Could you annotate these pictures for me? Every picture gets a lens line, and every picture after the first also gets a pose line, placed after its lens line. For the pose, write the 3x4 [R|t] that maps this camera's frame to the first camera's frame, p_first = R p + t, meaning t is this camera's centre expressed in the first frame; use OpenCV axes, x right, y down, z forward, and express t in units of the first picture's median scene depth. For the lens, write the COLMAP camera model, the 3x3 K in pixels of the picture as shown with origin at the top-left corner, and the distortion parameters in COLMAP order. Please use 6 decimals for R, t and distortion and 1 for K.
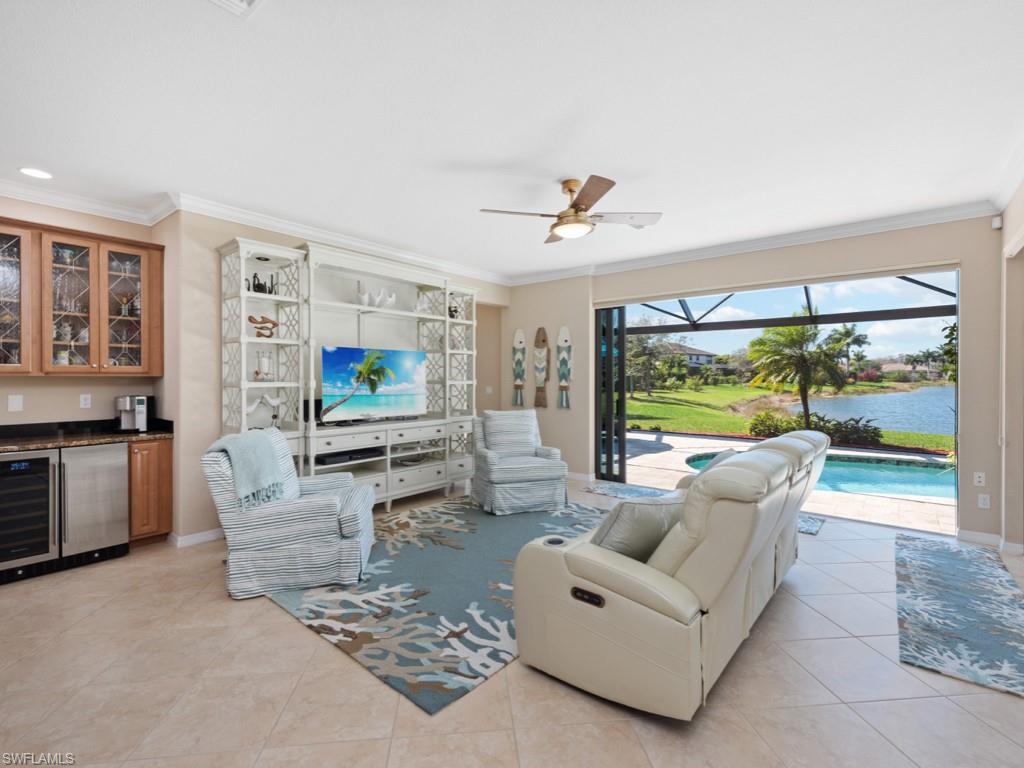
lens RADIAL K [[471.3, 0, 509.8], [0, 471.3, 379.4], [0, 0, 1]] dist [0.002230, -0.000387]
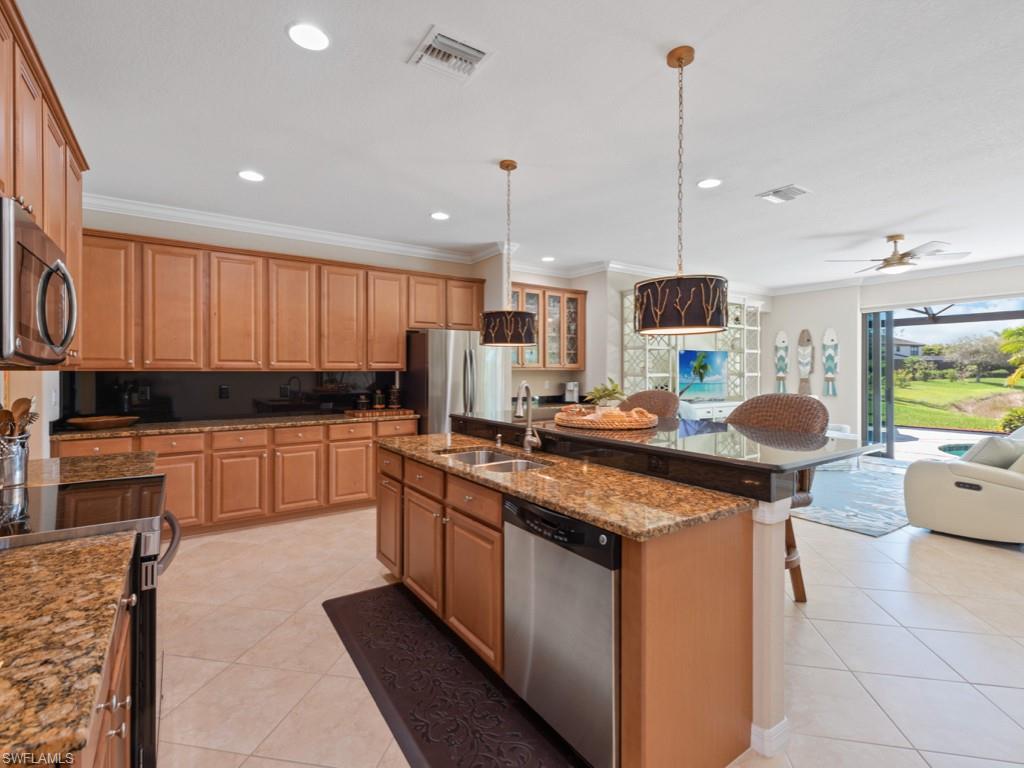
lens RADIAL K [[478.8, 0, 507.7], [0, 478.8, 374.3], [0, 0, 1]] dist [0.000486, -0.000298]
pose [[0.956349, -0.000886, -0.292226, -0.329002], [0.000770, 1.000000, -0.000513, 0.005563], [0.292227, 0.000266, 0.956349, -0.432249]]
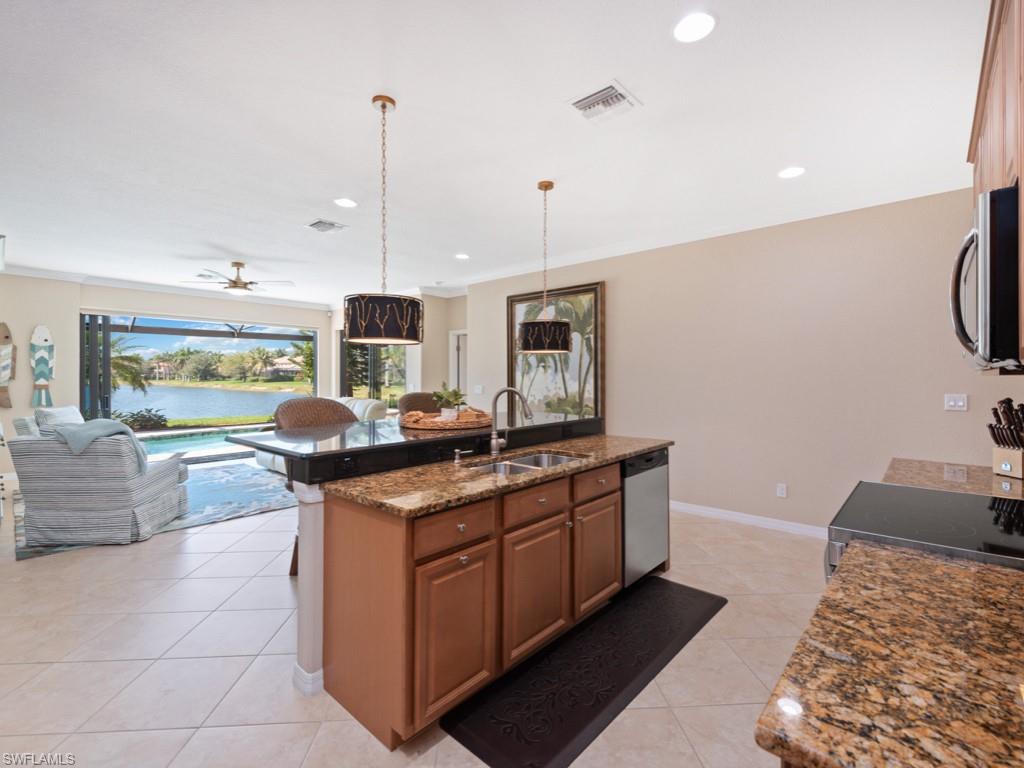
lens RADIAL K [[471.3, 0, 509.8], [0, 471.3, 379.4], [0, 0, 1]] dist [0.002230, -0.000387]
pose [[0.050757, -0.006725, 0.998688, -0.873824], [0.006000, 0.999961, 0.006429, 0.002201], [-0.998693, 0.005666, 0.050795, -0.050572]]
